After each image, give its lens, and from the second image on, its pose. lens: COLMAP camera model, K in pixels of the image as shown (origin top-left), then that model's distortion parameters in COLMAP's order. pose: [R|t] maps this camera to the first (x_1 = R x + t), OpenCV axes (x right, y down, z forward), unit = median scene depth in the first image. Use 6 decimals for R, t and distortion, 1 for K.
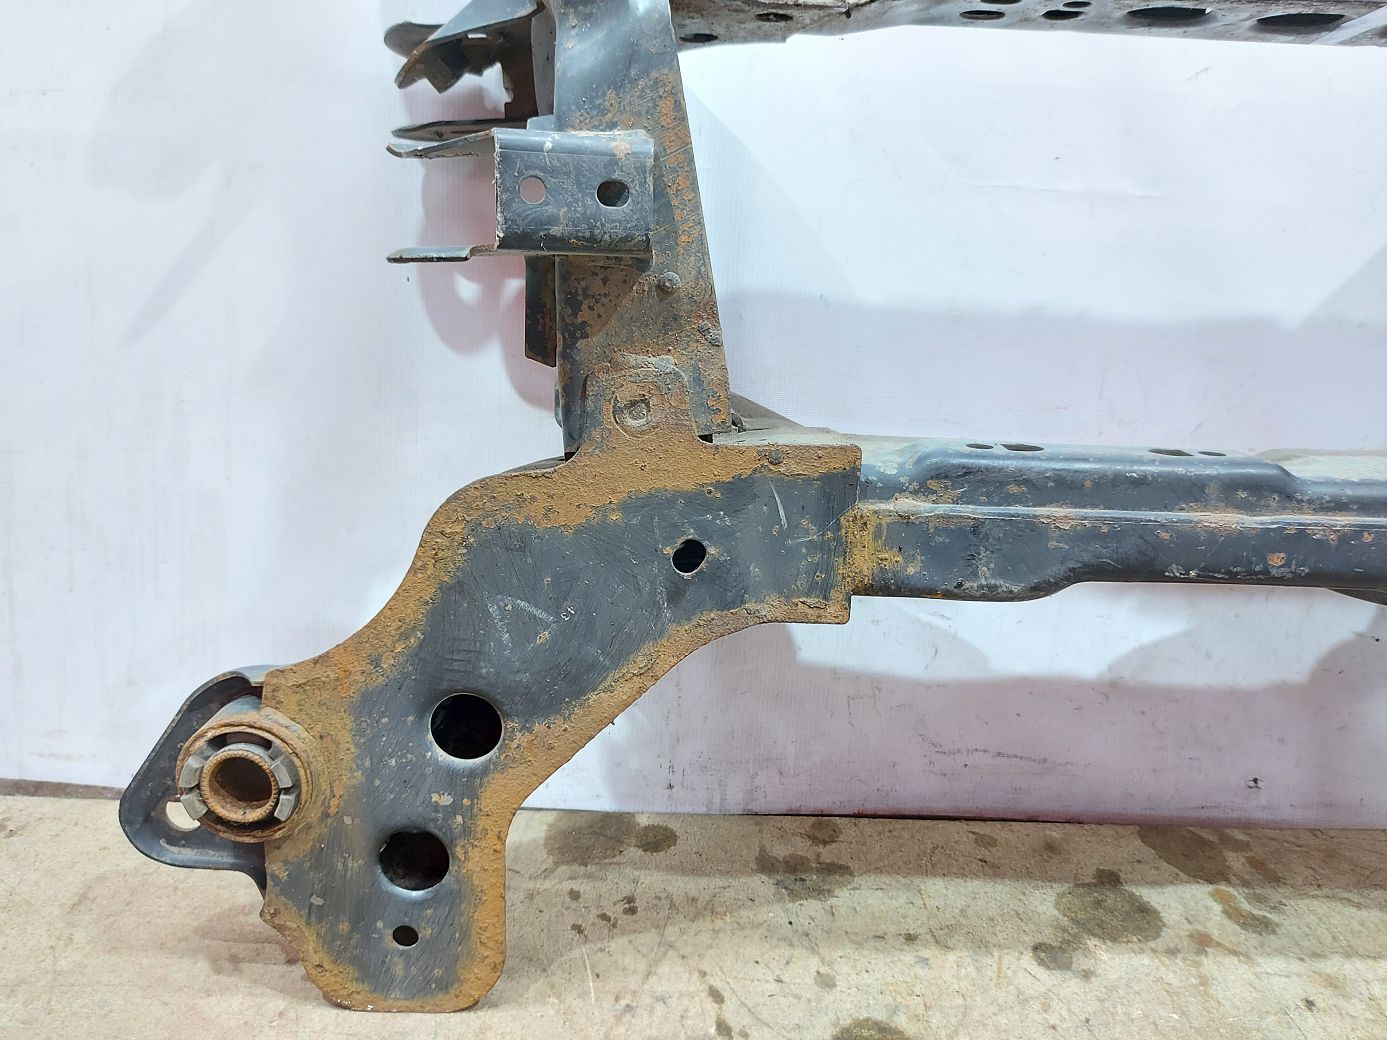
lens RADIAL K [[1016.4, 0, 691.1], [0, 1016.4, 522.4], [0, 0, 1]] dist [0.084414, -0.129441]
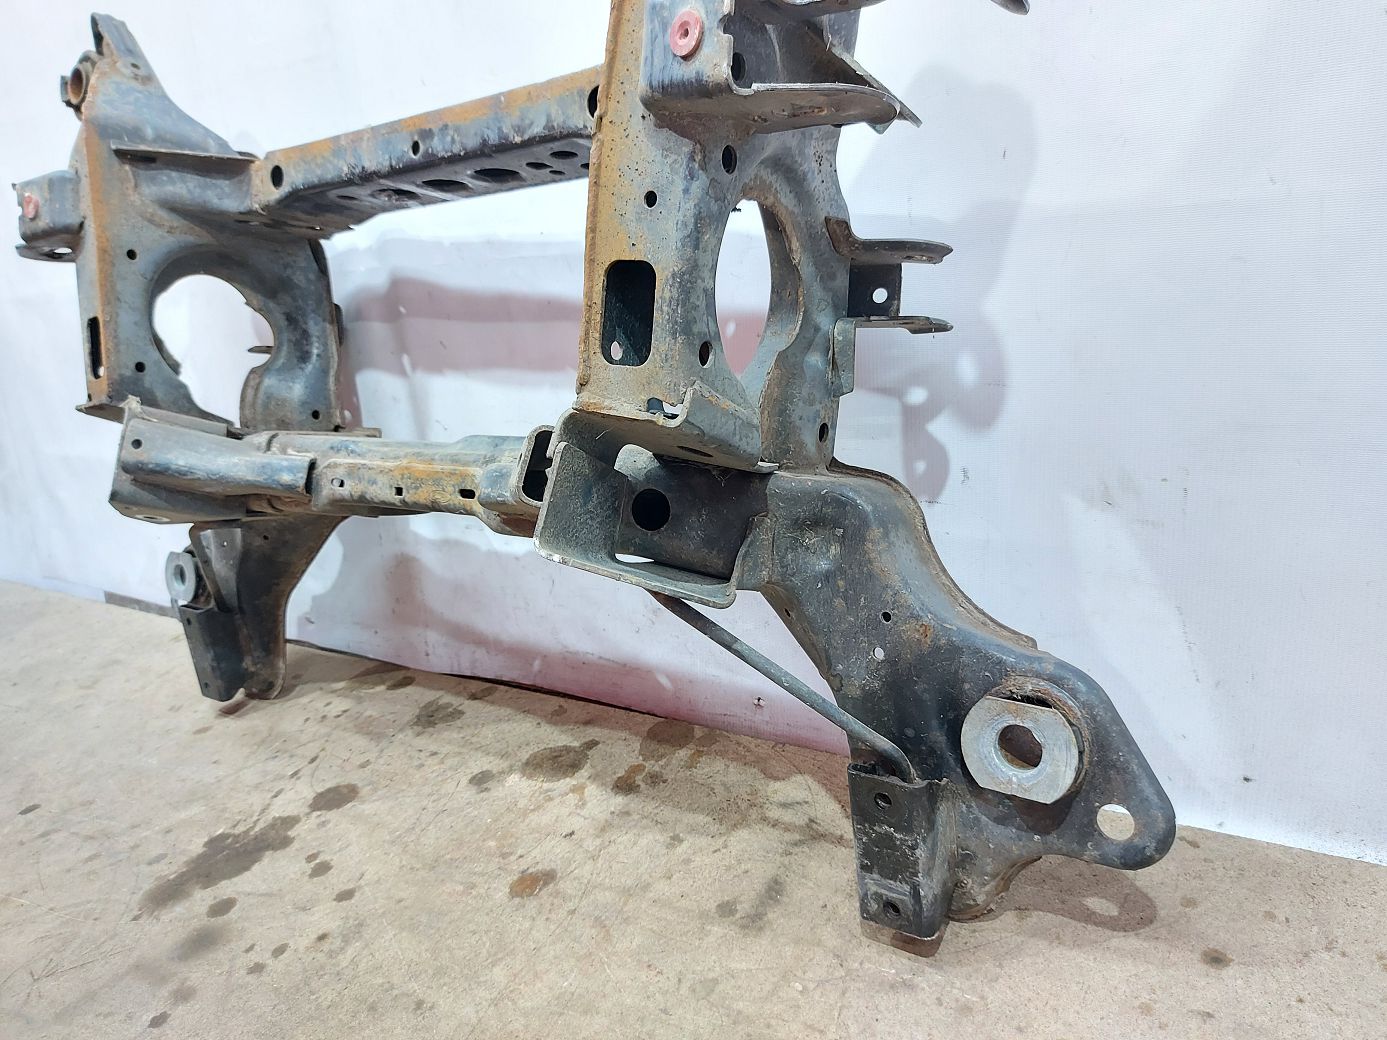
lens RADIAL K [[1016.4, 0, 691.1], [0, 1016.4, 522.4], [0, 0, 1]] dist [0.084414, -0.129441]
pose [[0.816989, 0.032341, -0.575745, 1.835134], [0.019651, 0.996285, 0.083849, -0.106614], [0.576318, -0.079818, 0.813318, -0.056872]]
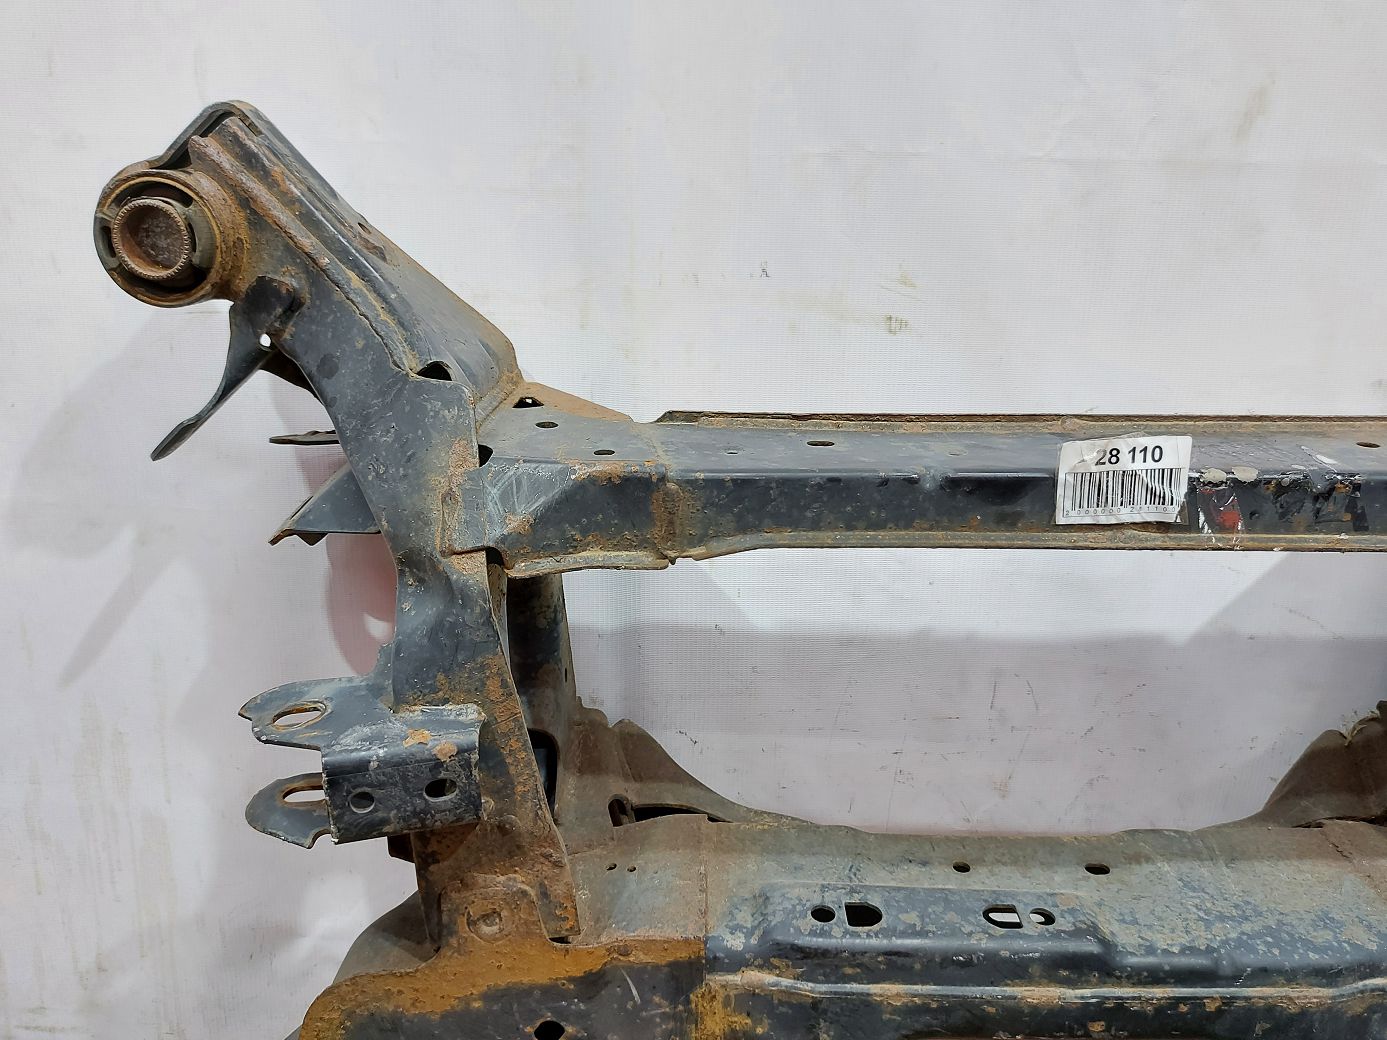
lens RADIAL K [[1021.0, 0, 694.0], [0, 1021.0, 517.4], [0, 0, 1]] dist [0.033207, -0.048250]
pose [[0.999077, -0.024932, -0.034981, 0.201207], [0.028097, 0.995258, 0.093125, -0.601875], [0.032493, -0.094021, 0.995040, -0.024369]]
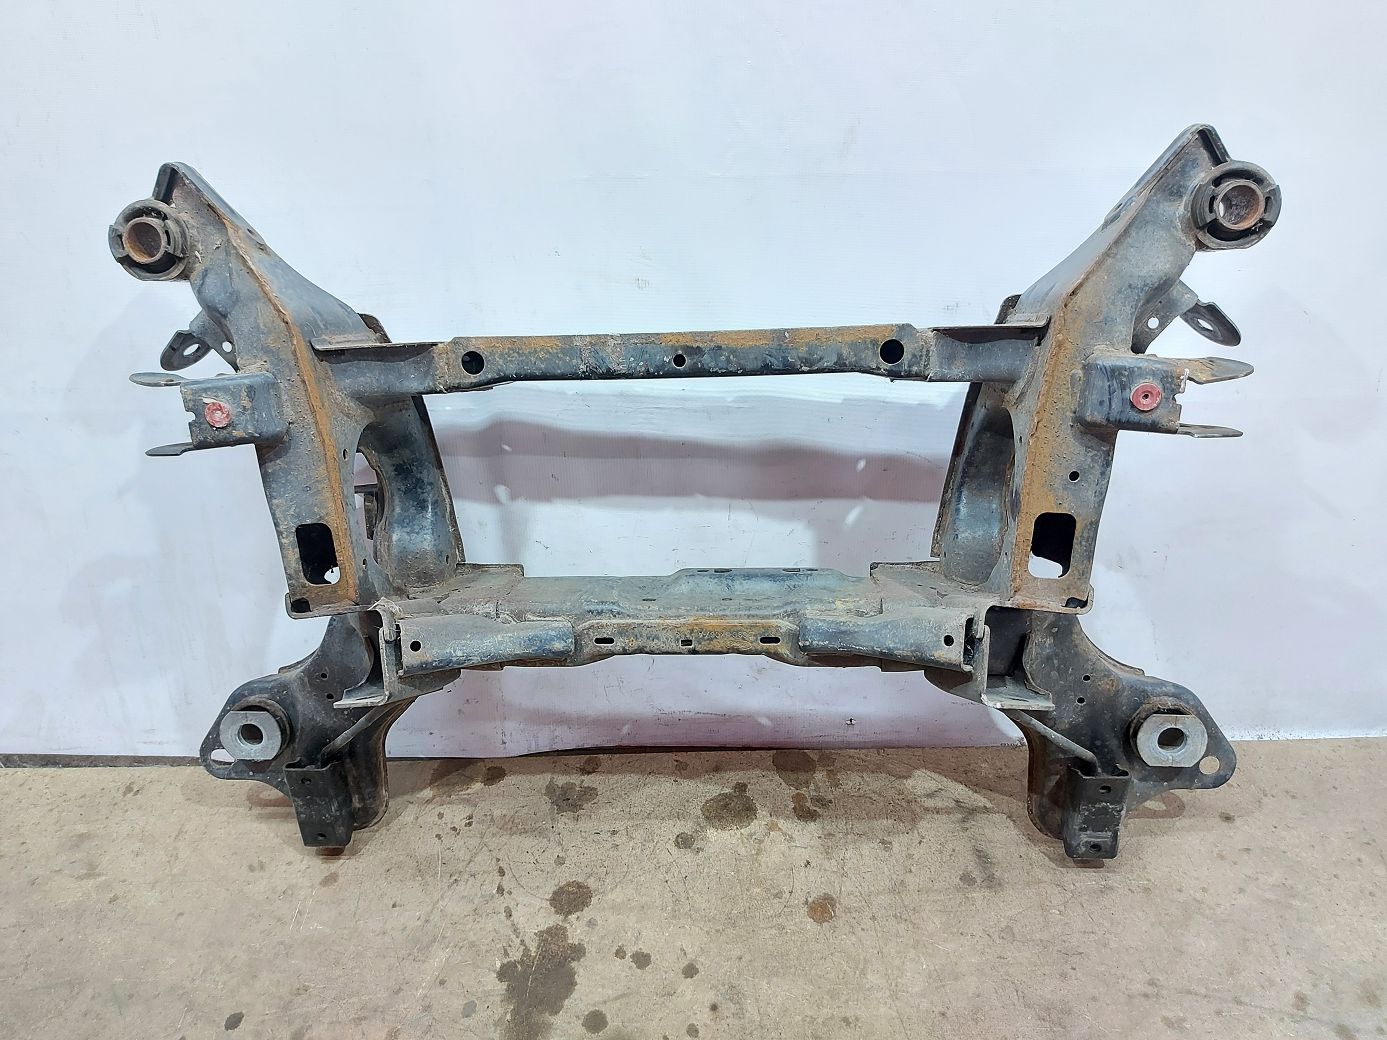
lens RADIAL K [[1010.8, 0, 693.5], [0, 1010.8, 520.0], [0, 0, 1]] dist [0.109161, -0.182130]
pose [[0.996942, -0.054973, -0.055542, 0.622305], [0.066234, 0.971590, 0.227213, -0.715056], [0.041473, -0.230197, 0.972260, -0.854681]]
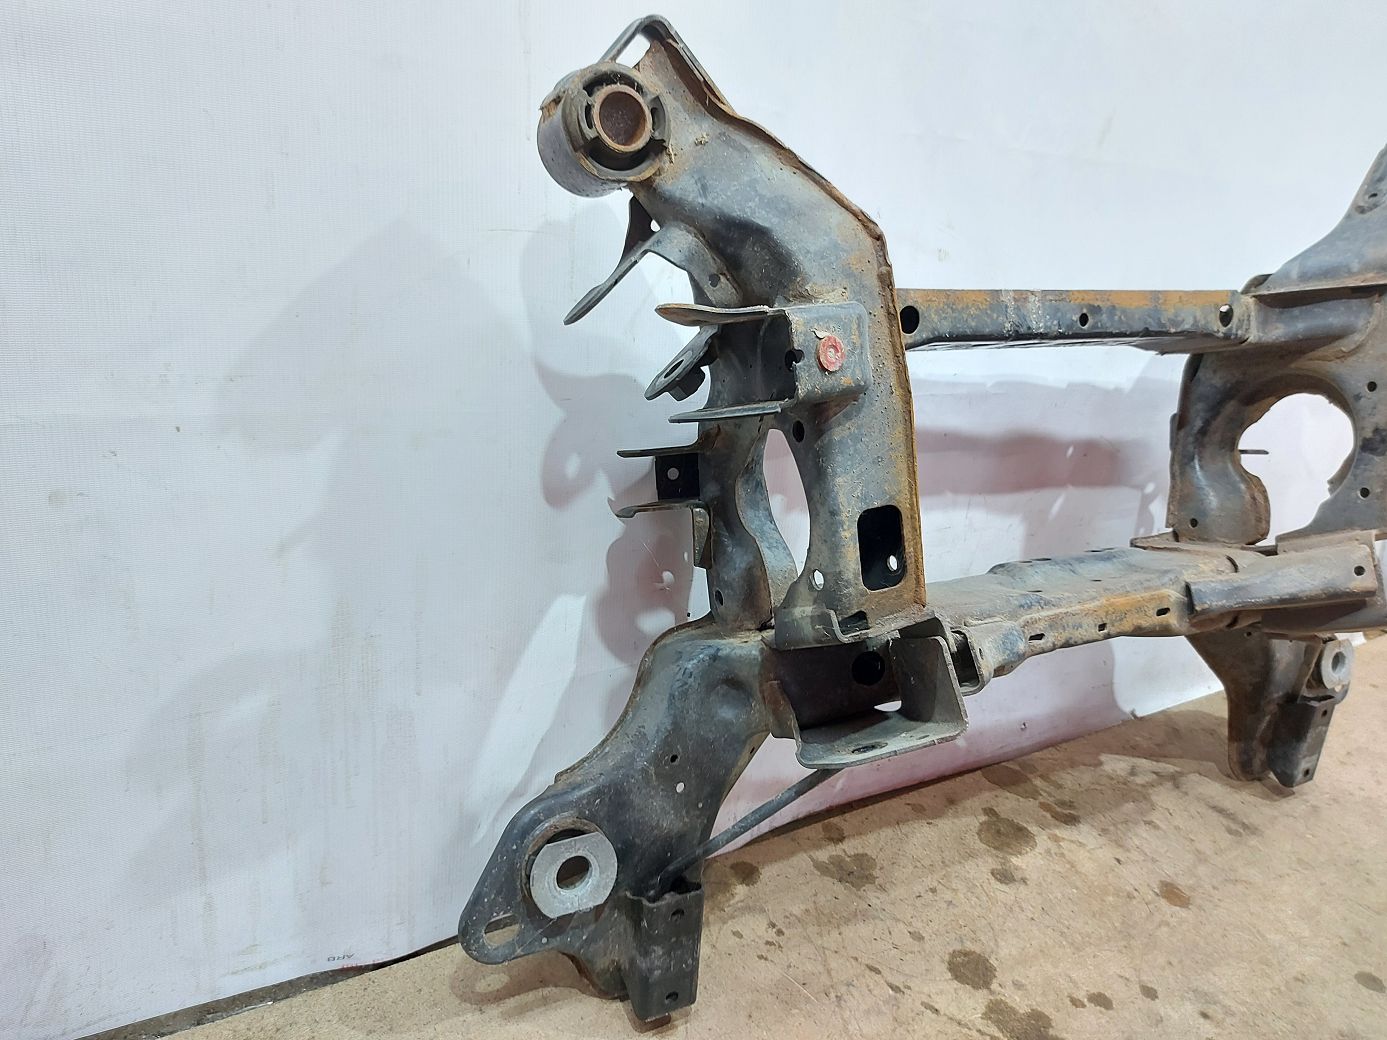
lens RADIAL K [[1021.0, 0, 694.0], [0, 1021.0, 517.4], [0, 0, 1]] dist [0.033207, -0.048250]
pose [[0.860034, -0.135115, 0.492021, -1.028990], [0.070370, 0.986496, 0.147900, -0.546865], [-0.505360, -0.092576, 0.857928, -0.164808]]
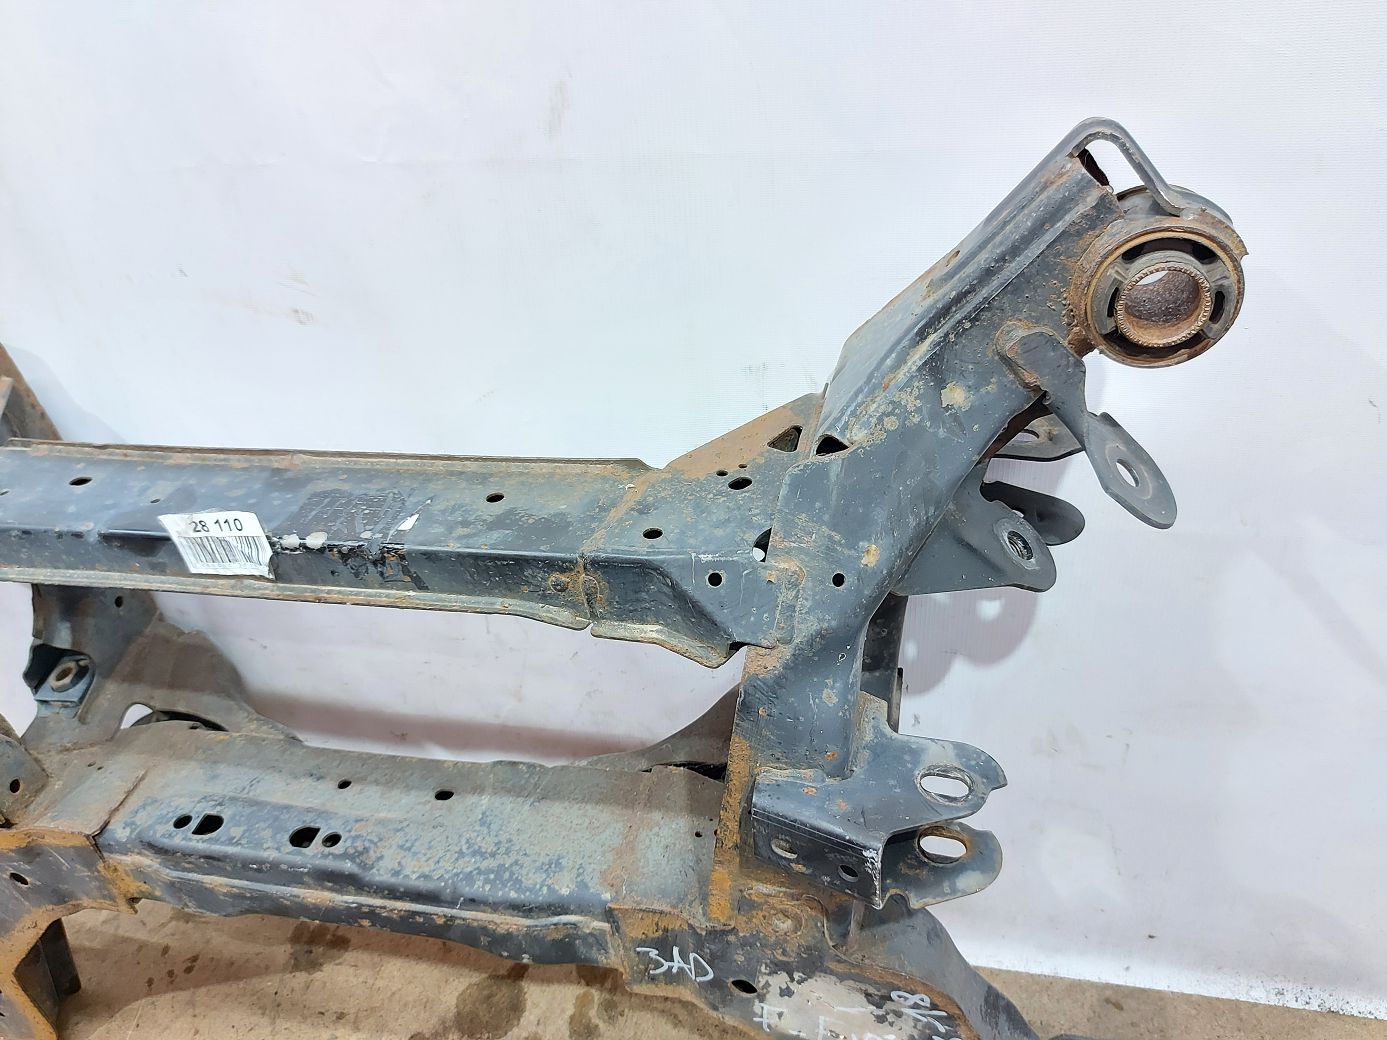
lens RADIAL K [[1021.0, 0, 694.0], [0, 1021.0, 517.4], [0, 0, 1]] dist [0.033207, -0.048250]
pose [[0.966521, 0.014307, -0.256187, 1.337893], [0.074128, 0.940300, 0.332177, -0.894839], [0.245645, -0.340047, 0.907759, 0.049907]]
